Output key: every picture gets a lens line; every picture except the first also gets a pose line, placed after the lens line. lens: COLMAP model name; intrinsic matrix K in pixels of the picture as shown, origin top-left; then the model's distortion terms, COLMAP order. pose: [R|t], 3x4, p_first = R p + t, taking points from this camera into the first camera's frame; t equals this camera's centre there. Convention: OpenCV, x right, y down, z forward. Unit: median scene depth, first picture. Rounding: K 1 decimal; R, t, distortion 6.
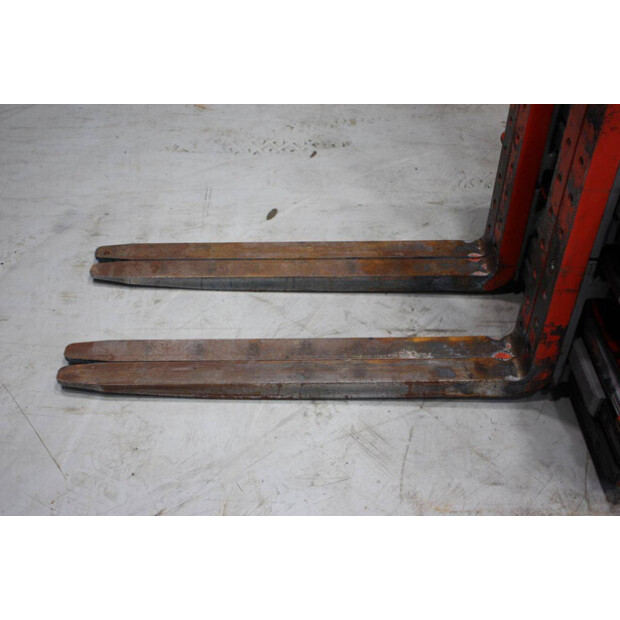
lens RADIAL K [[773.7, 0, 310.0], [0, 773.7, 310.0], [0, 0, 1]] dist [0.011110, 0.019254]
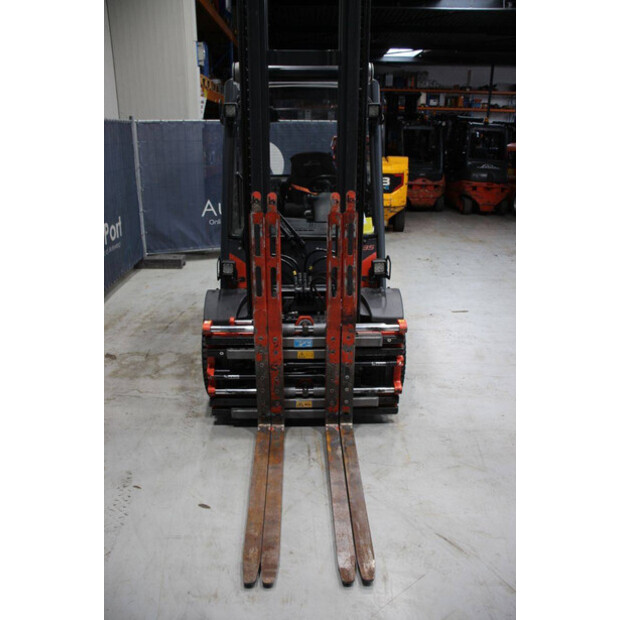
lens RADIAL K [[506.5, 0, 310.0], [0, 506.5, 310.0], [0, 0, 1]] dist [-0.174636, 0.146070]
pose [[-0.005559, -0.371286, 0.928502, -0.954743], [0.660152, 0.696067, 0.282293, -0.623721], [-0.751111, 0.614522, 0.241236, 0.415003]]
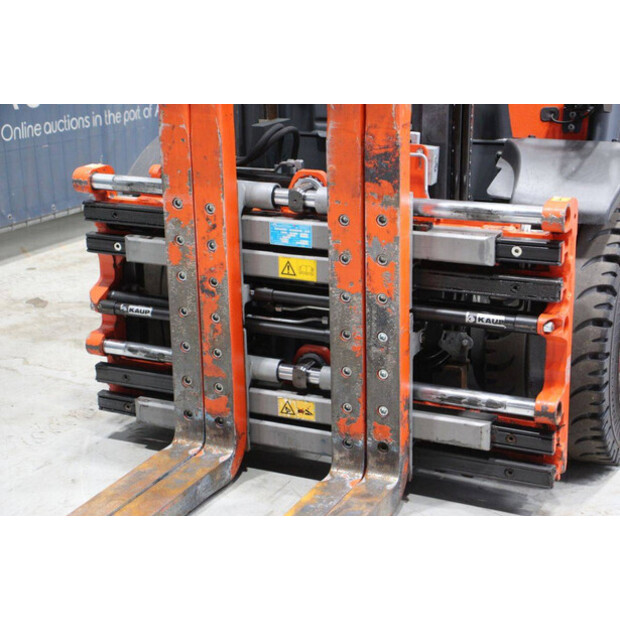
lens RADIAL K [[1174.6, 0, 309.2], [0, 1174.6, 317.5], [0, 0, 1]] dist [0.255216, 0.070914]
pose [[0.447247, -0.277110, 0.850400, -0.769729], [0.607105, 0.792267, -0.061125, -0.034396], [-0.656806, 0.543620, 0.522574, 0.210322]]
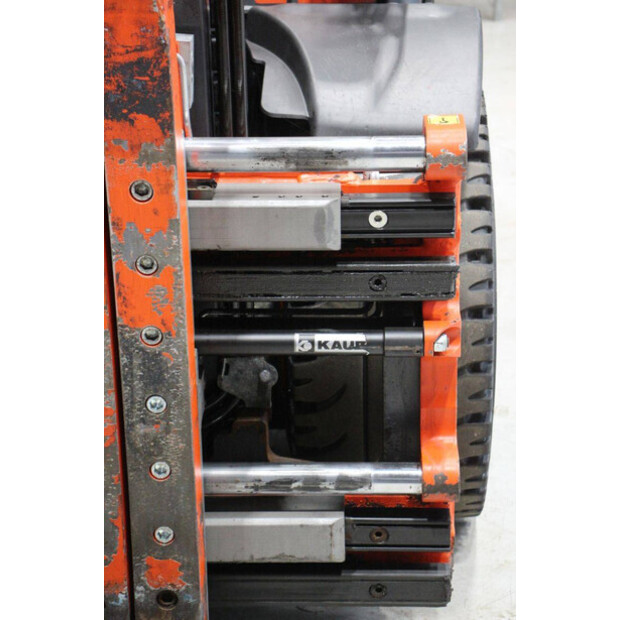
lens RADIAL K [[1457.0, 0, 310.0], [0, 1457.0, 310.0], [0, 0, 1]] dist [0.398519, 0.071737]
pose [[0.046032, -0.379314, 0.924122, -0.447186], [0.672872, 0.695525, 0.251967, -0.220928], [-0.738325, 0.610218, 0.287246, 0.467713]]
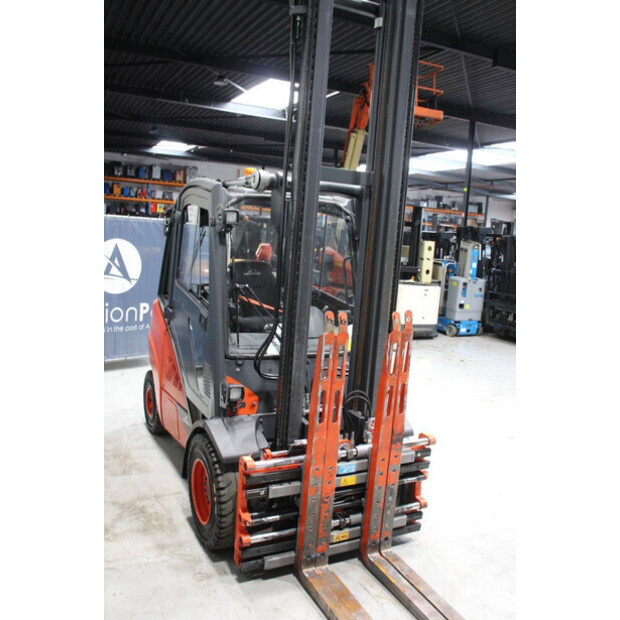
lens RADIAL K [[560.4, 0, 310.0], [0, 560.4, 310.0], [0, 0, 1]] dist [-0.159949, 0.203351]
pose [[-0.431692, -0.180282, 0.883822, -0.839686], [0.536545, 0.736315, 0.412262, -1.108367], [-0.725094, 0.652180, -0.221131, 0.929123]]
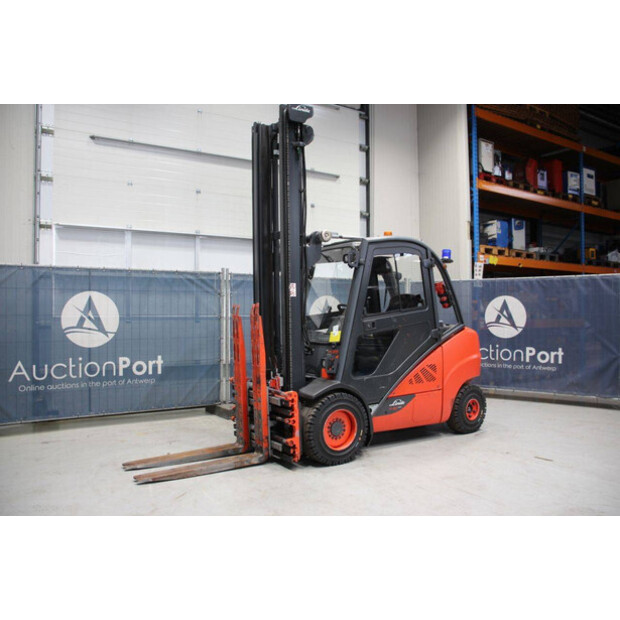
lens RADIAL K [[506.5, 0, 310.0], [0, 506.5, 310.0], [0, 0, 1]] dist [-0.174636, 0.146070]
pose [[0.843058, -0.033157, 0.536799, -0.698605], [0.378077, 0.746397, -0.547676, 0.844377], [-0.382506, 0.664674, 0.641792, -0.965982]]
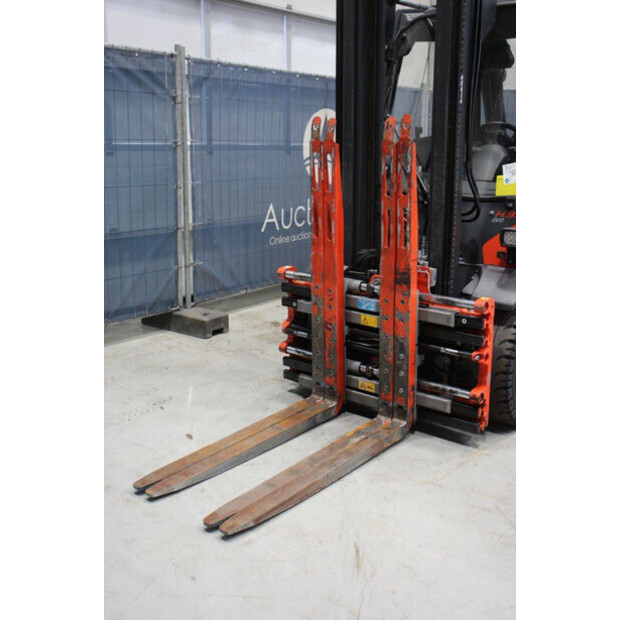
lens RADIAL K [[690.5, 0, 310.0], [0, 690.5, 310.0], [0, 0, 1]] dist [-0.057513, 0.014587]
pose [[0.652459, -0.213740, 0.727058, -0.922111], [0.515276, 0.828621, -0.218809, 0.092751], [-0.555687, 0.517399, 0.650776, -0.112415]]
